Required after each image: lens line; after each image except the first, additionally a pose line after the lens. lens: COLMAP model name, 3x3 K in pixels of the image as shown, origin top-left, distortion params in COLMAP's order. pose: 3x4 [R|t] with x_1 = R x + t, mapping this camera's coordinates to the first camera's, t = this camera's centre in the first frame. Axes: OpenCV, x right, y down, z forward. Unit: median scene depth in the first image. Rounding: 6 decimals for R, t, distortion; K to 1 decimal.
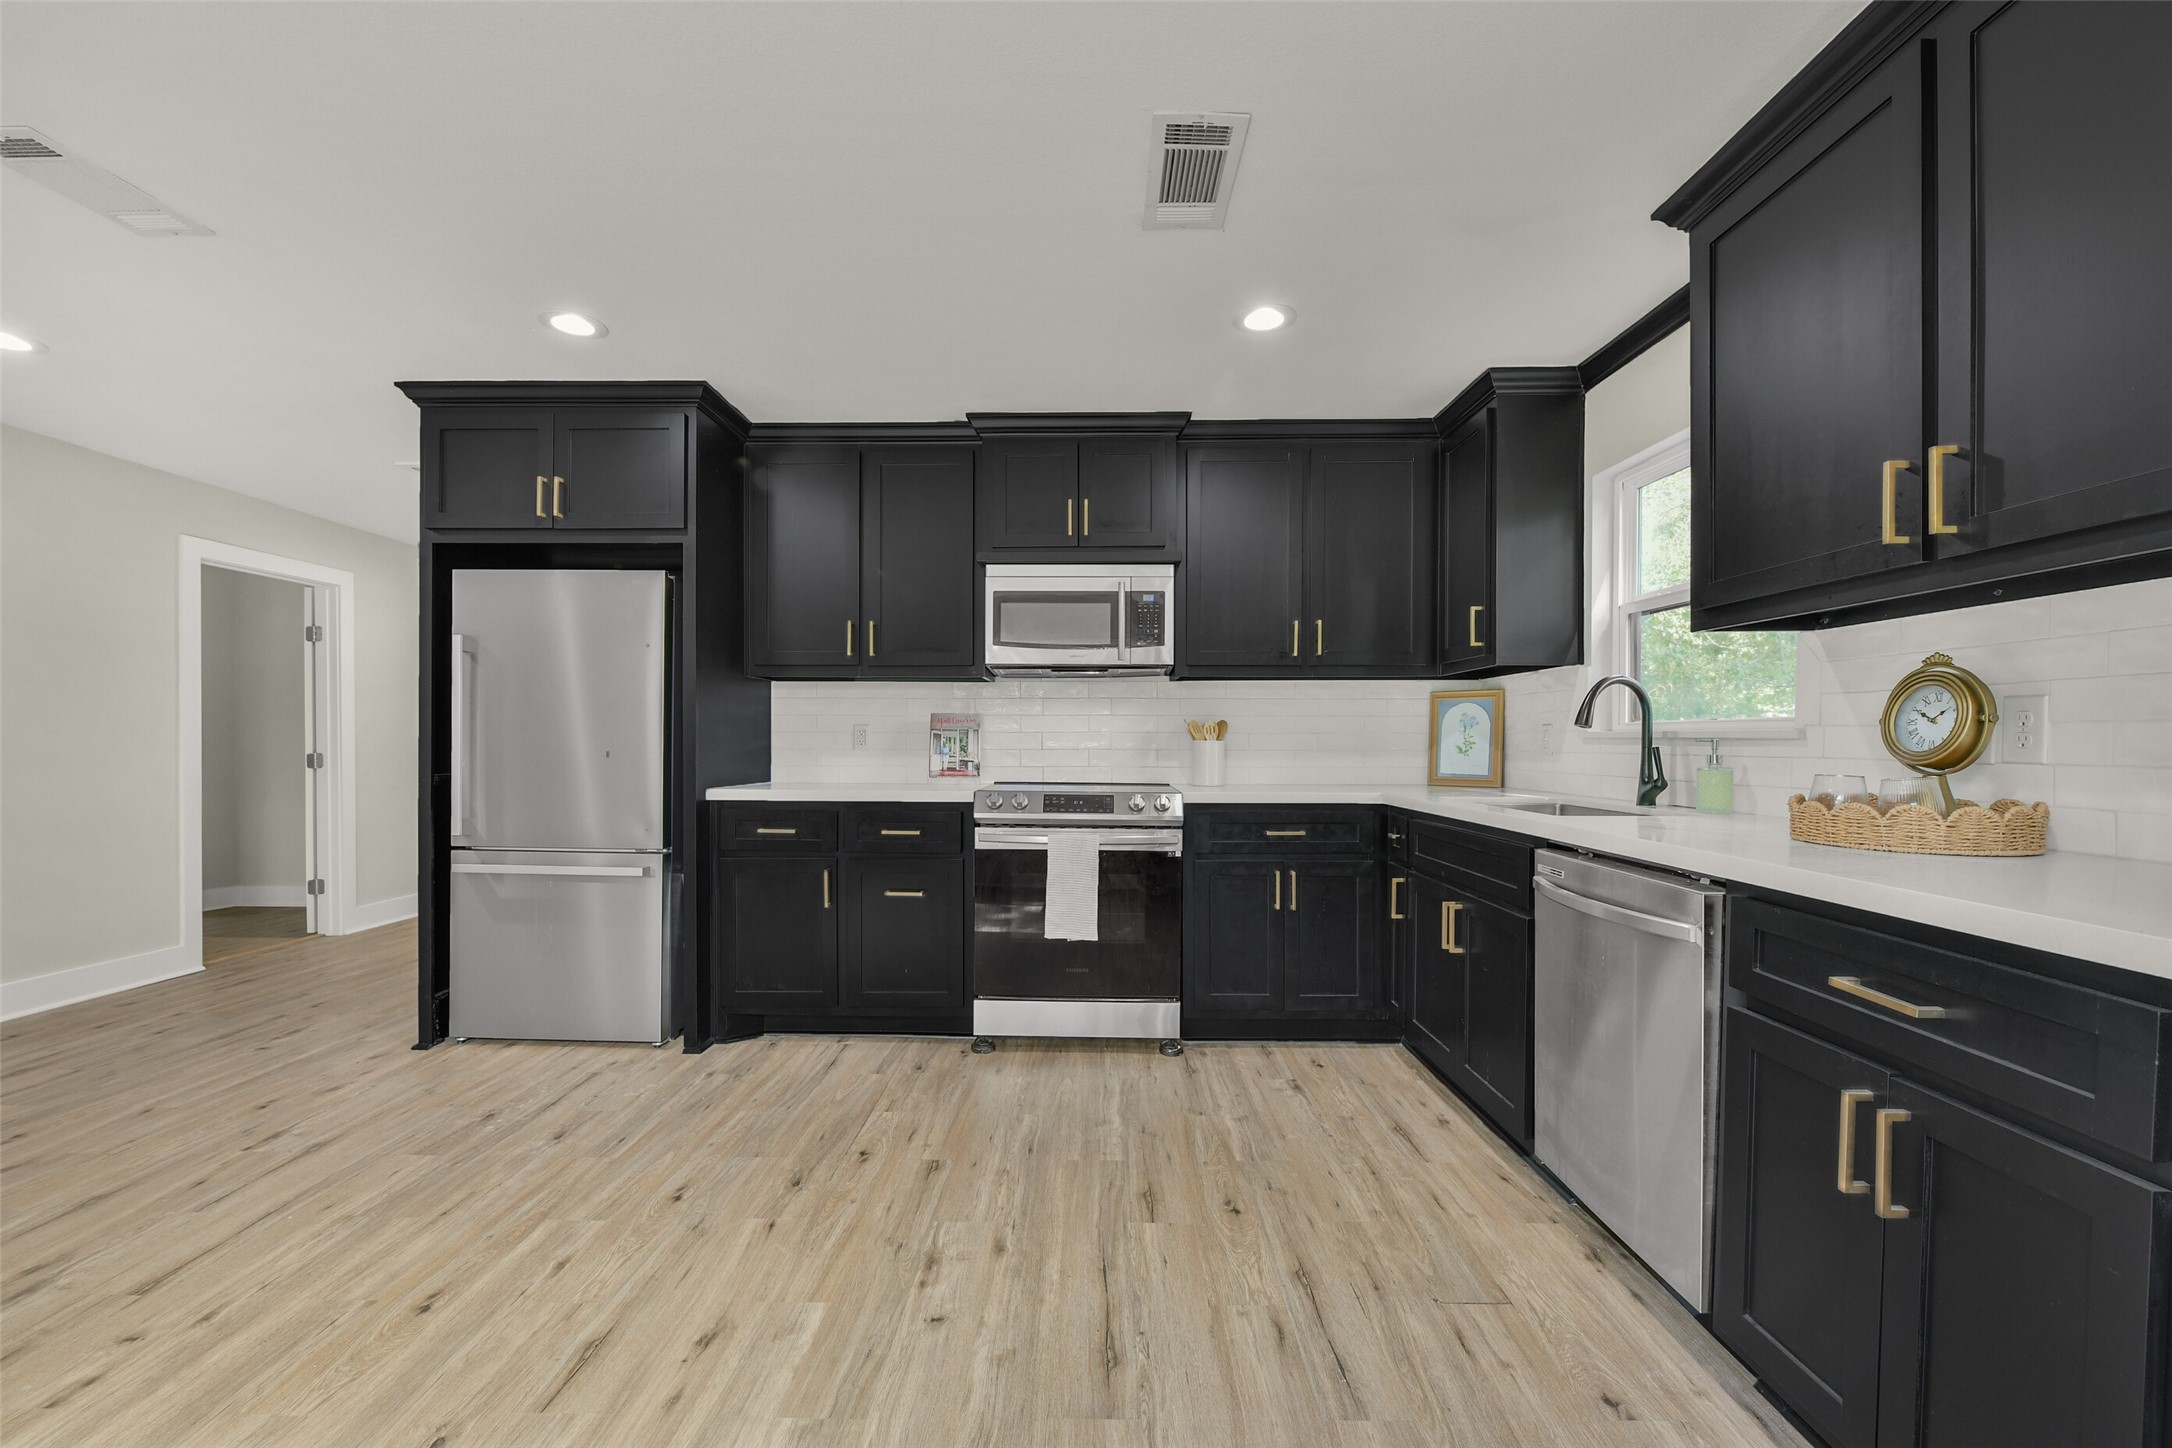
lens RADIAL K [[877.7, 0, 1087.7], [0, 877.7, 744.2], [0, 0, 1]] dist [-0.009809, -0.000425]
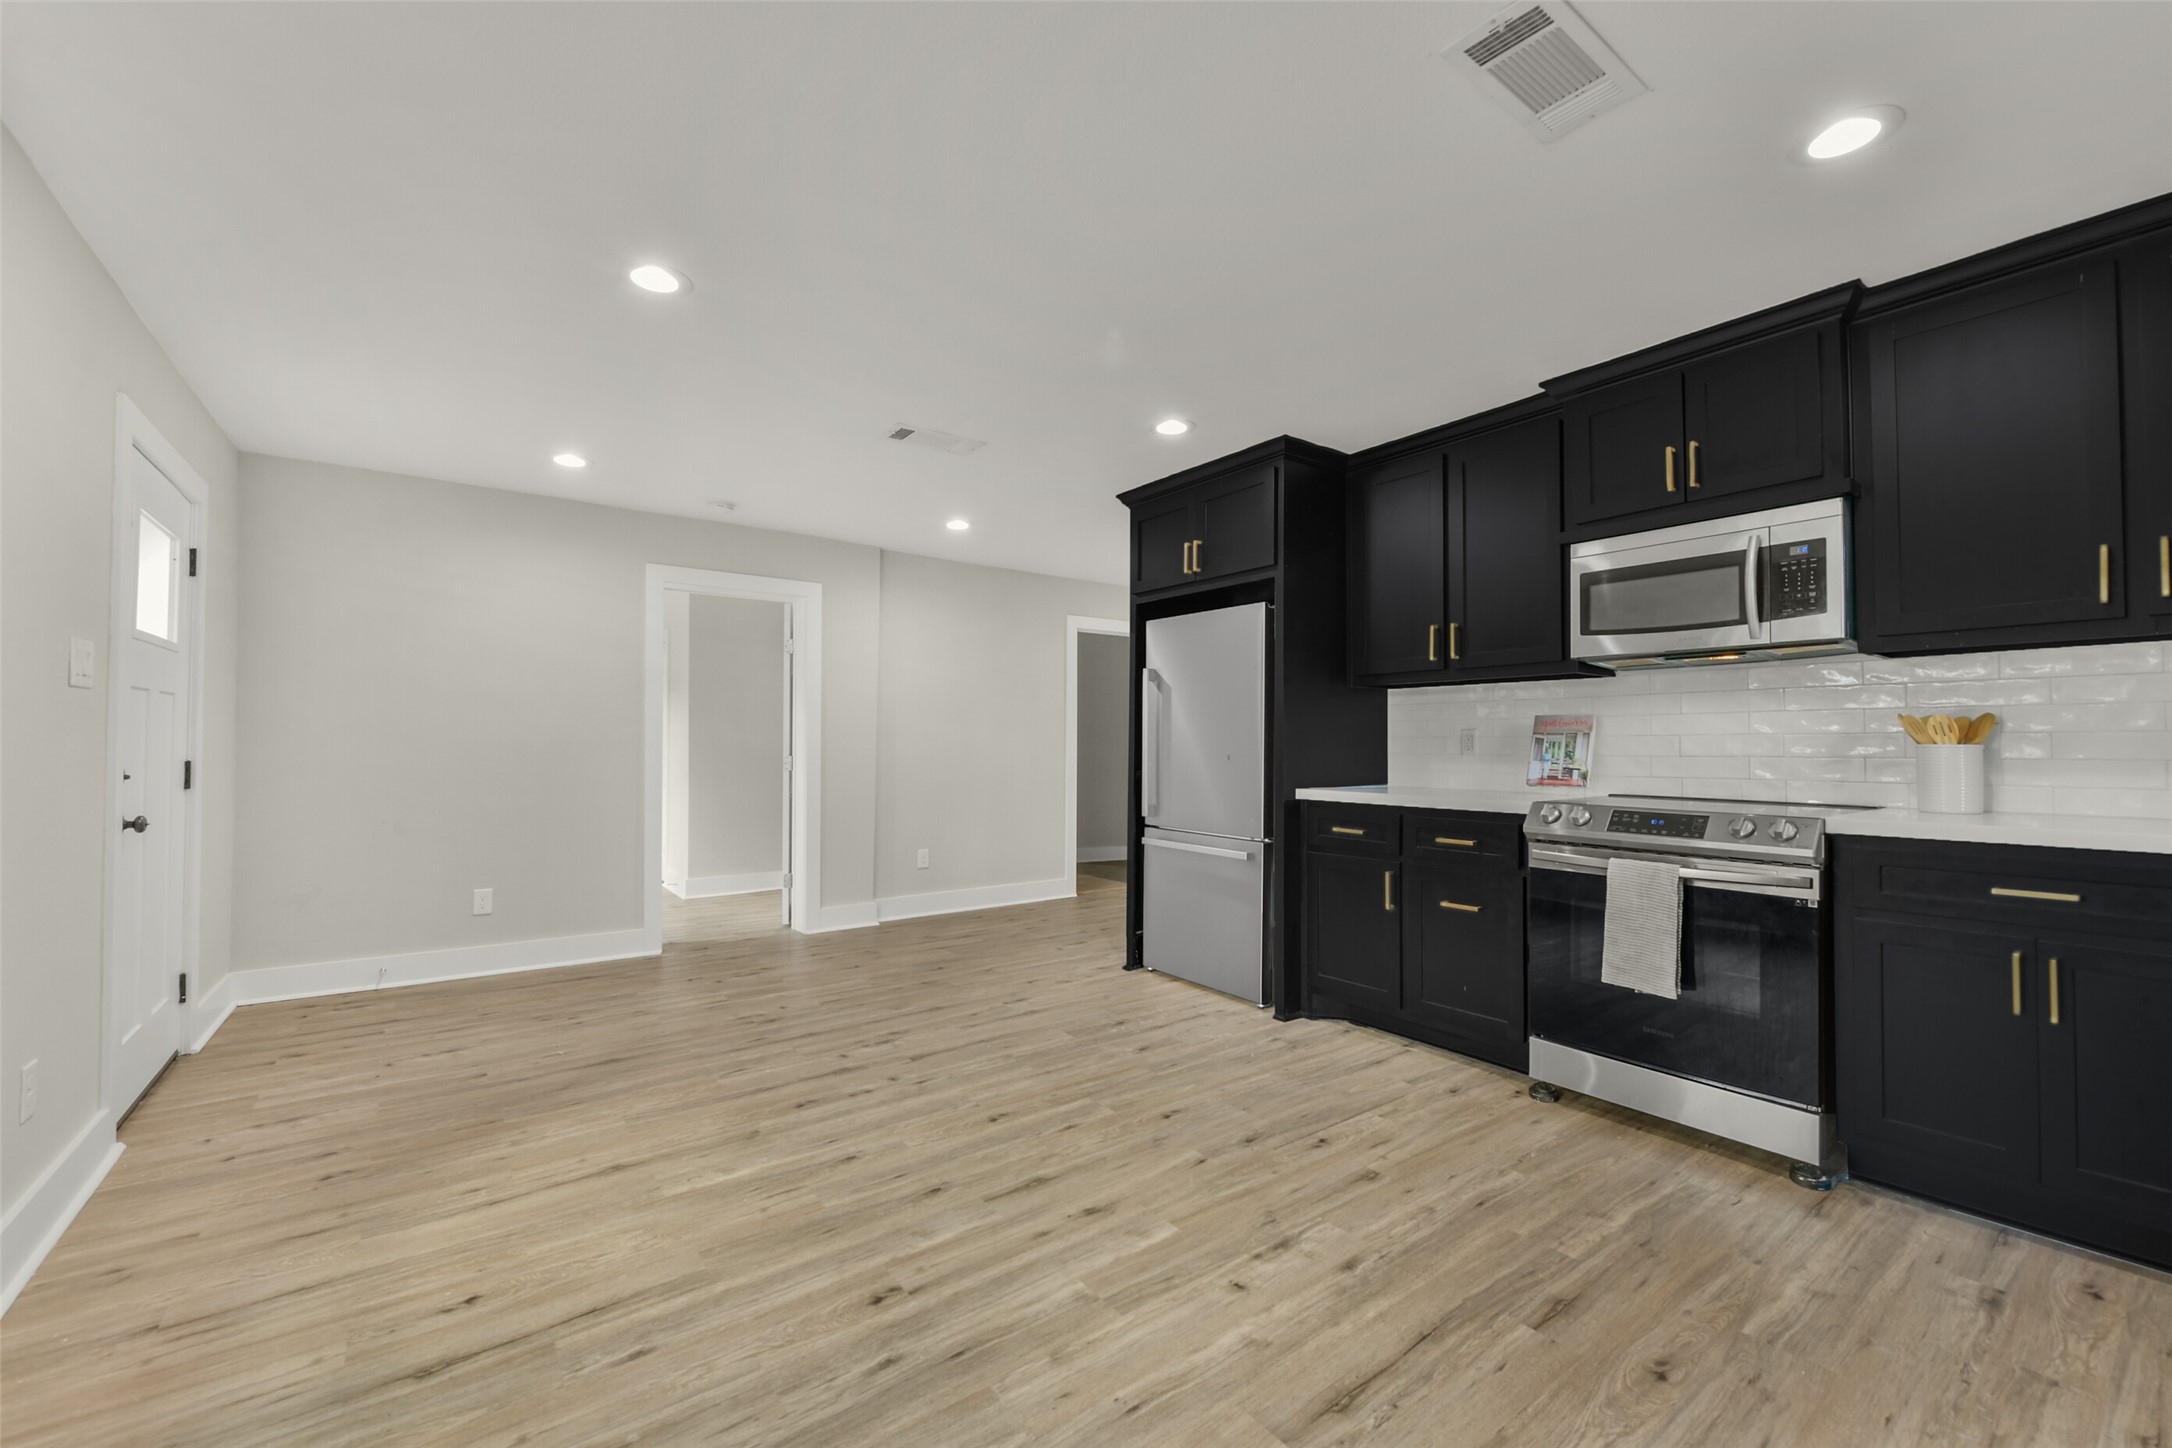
lens RADIAL K [[877.7, 0, 1094.3], [0, 877.7, 720.6], [0, 0, 1]] dist [-0.009809, -0.000425]
pose [[0.611378, -0.024593, -0.790957, 0.316769], [-0.001258, 0.999486, -0.032049, -0.000668], [0.791338, 0.020589, 0.611032, 0.102392]]
